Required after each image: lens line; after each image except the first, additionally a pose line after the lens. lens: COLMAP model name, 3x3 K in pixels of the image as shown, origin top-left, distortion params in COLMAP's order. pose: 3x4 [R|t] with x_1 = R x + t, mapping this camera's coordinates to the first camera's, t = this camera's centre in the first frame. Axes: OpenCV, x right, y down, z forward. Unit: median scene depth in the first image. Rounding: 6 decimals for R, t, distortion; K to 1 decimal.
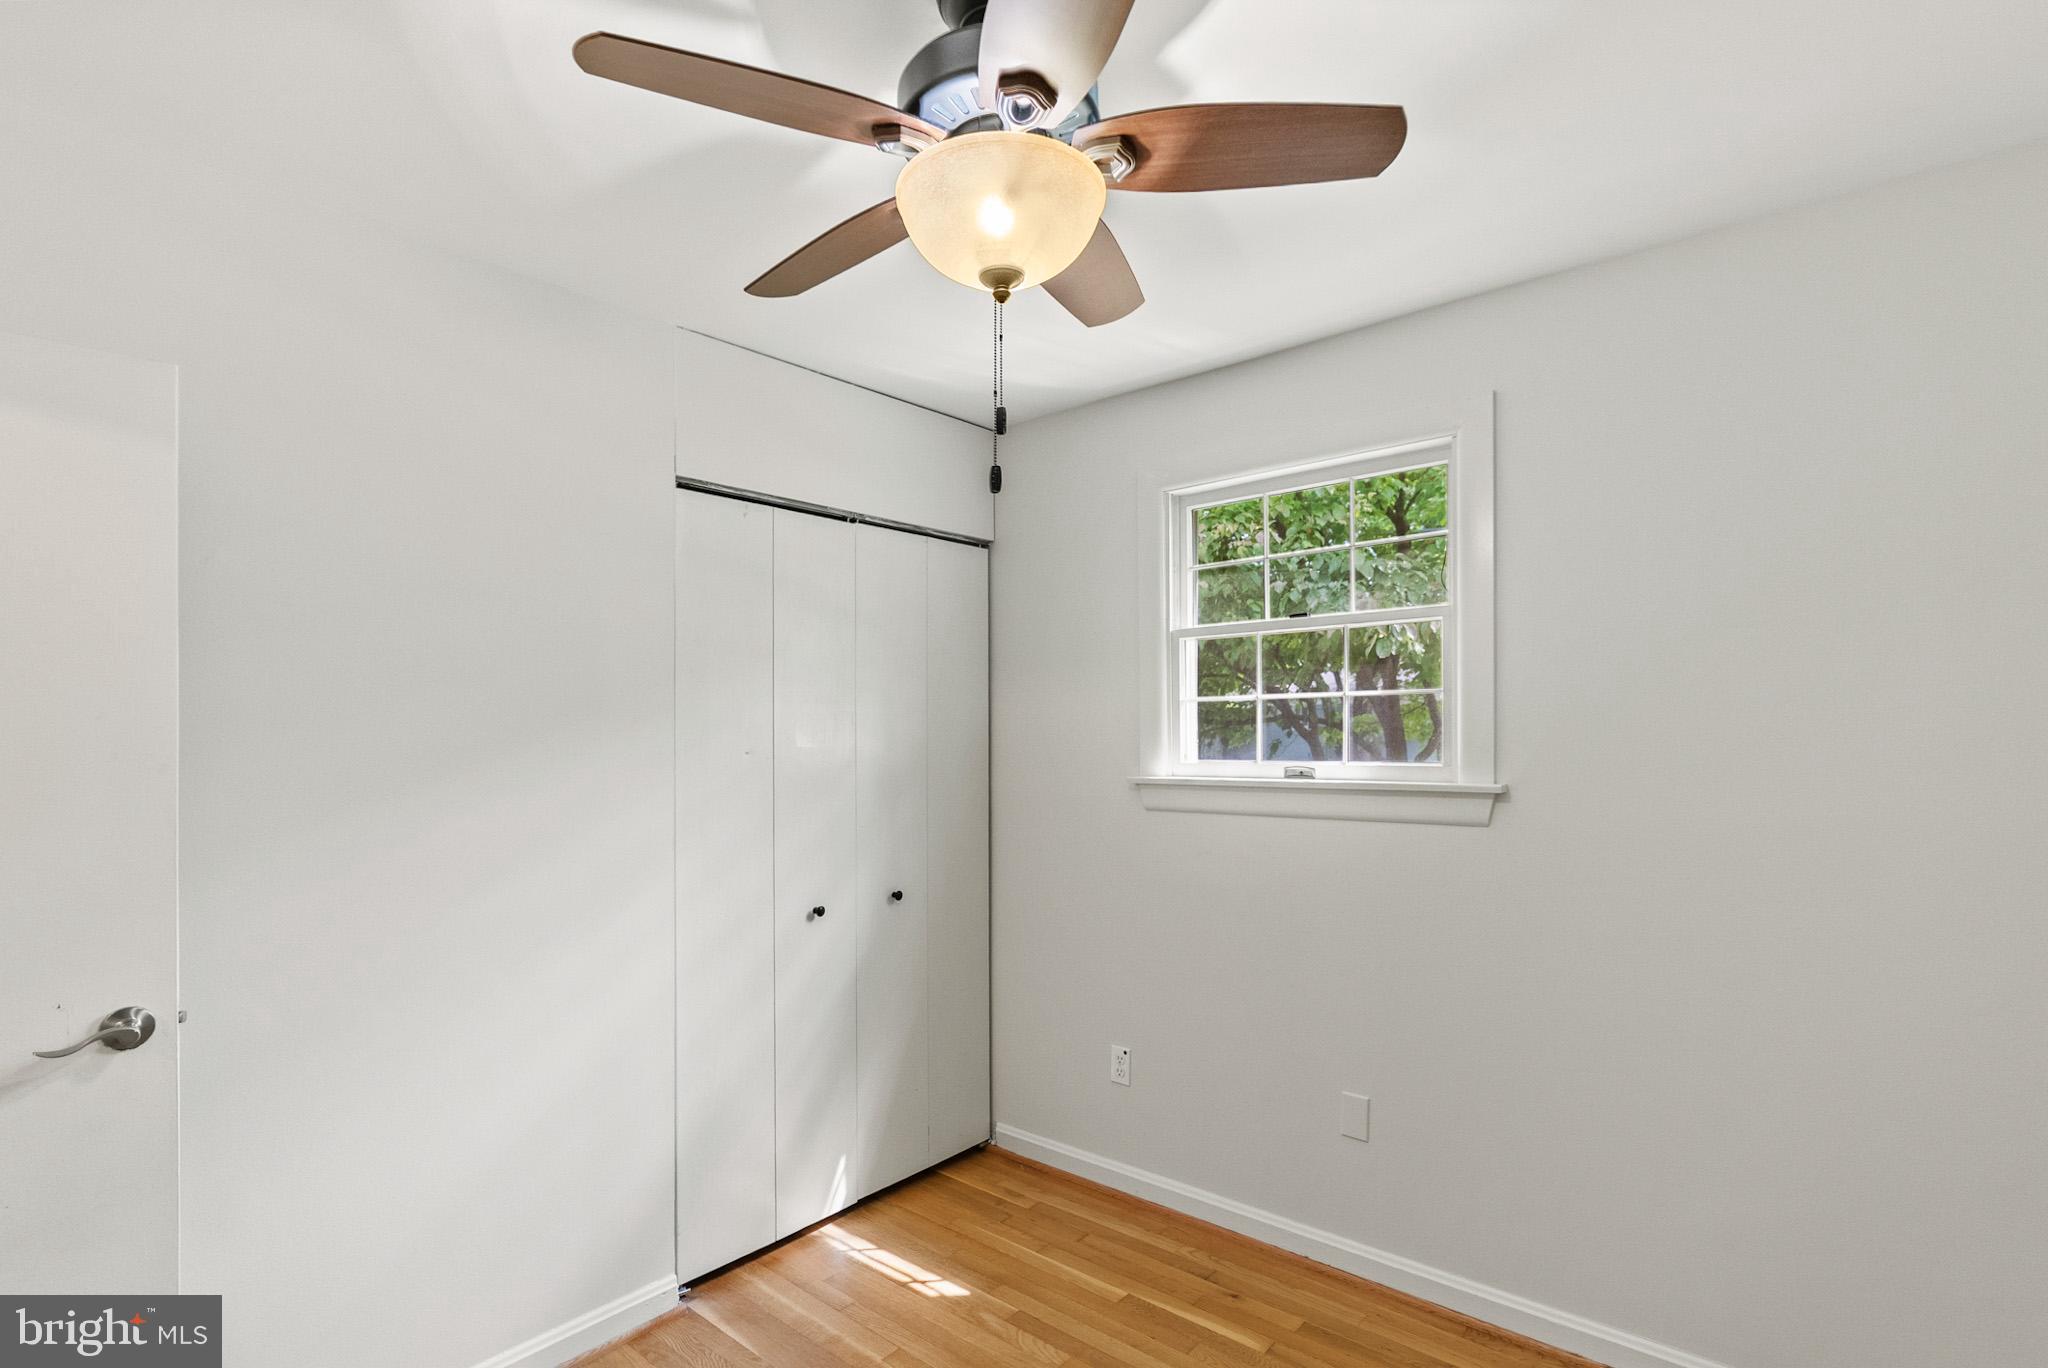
lens RADIAL K [[984.0, 0, 1022.6], [0, 984.0, 741.3], [0, 0, 1]] dist [0.001235, 0.006377]
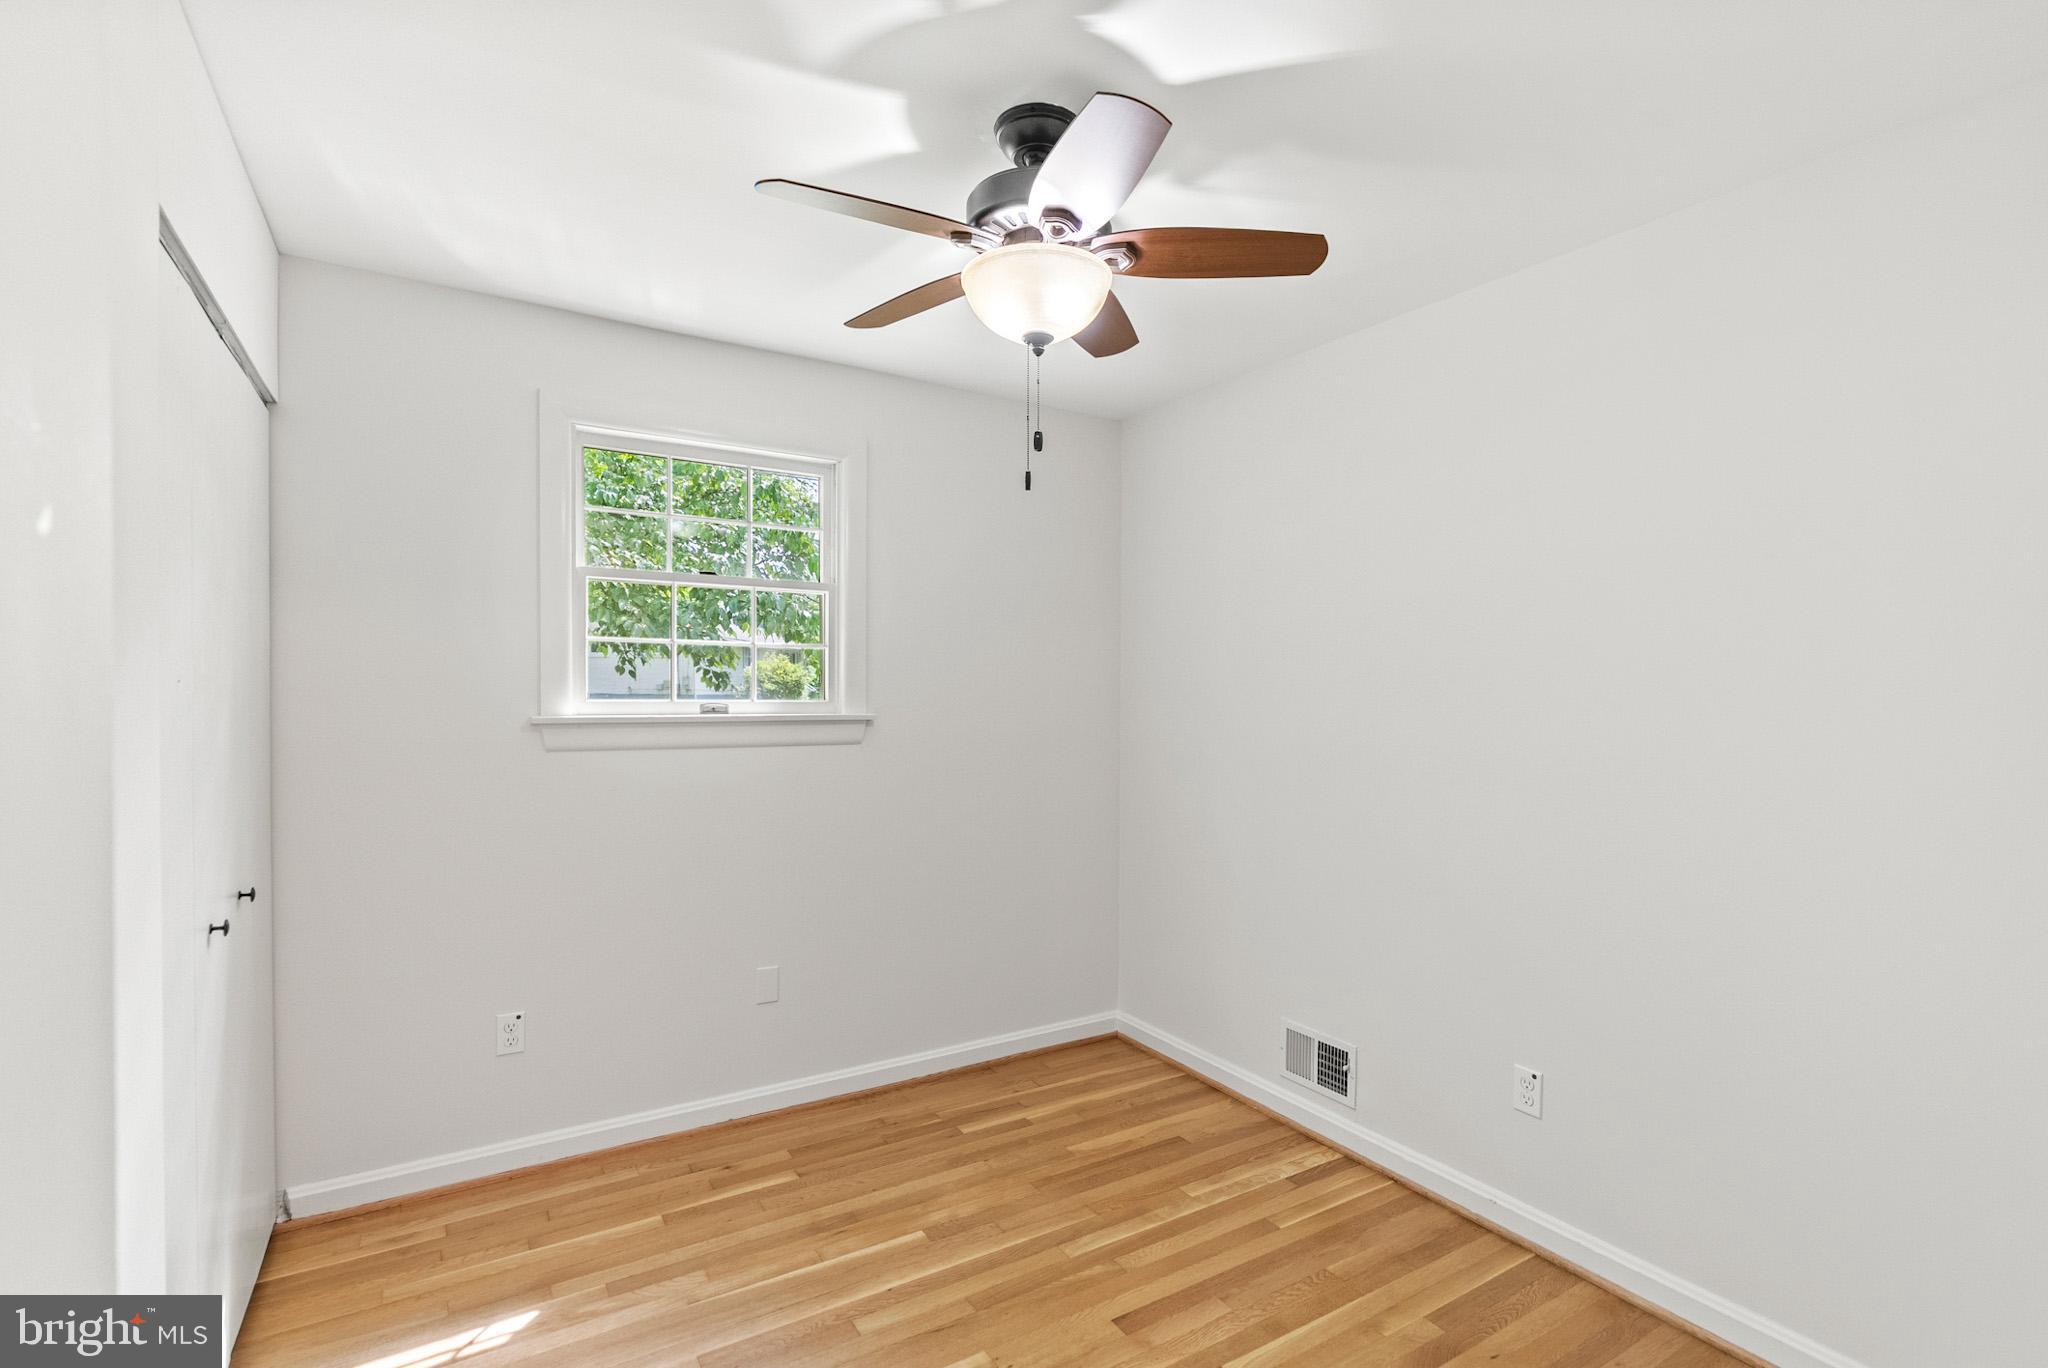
lens RADIAL K [[949.5, 0, 1024.0], [0, 949.5, 684.0], [0, 0, 1]] dist [-0.011566, 0.005204]
pose [[0.292739, 0.019053, 0.956002, -0.694392], [-0.005076, 0.999818, -0.018372, 0.022080], [-0.956179, 0.000526, 0.292783, 0.331347]]
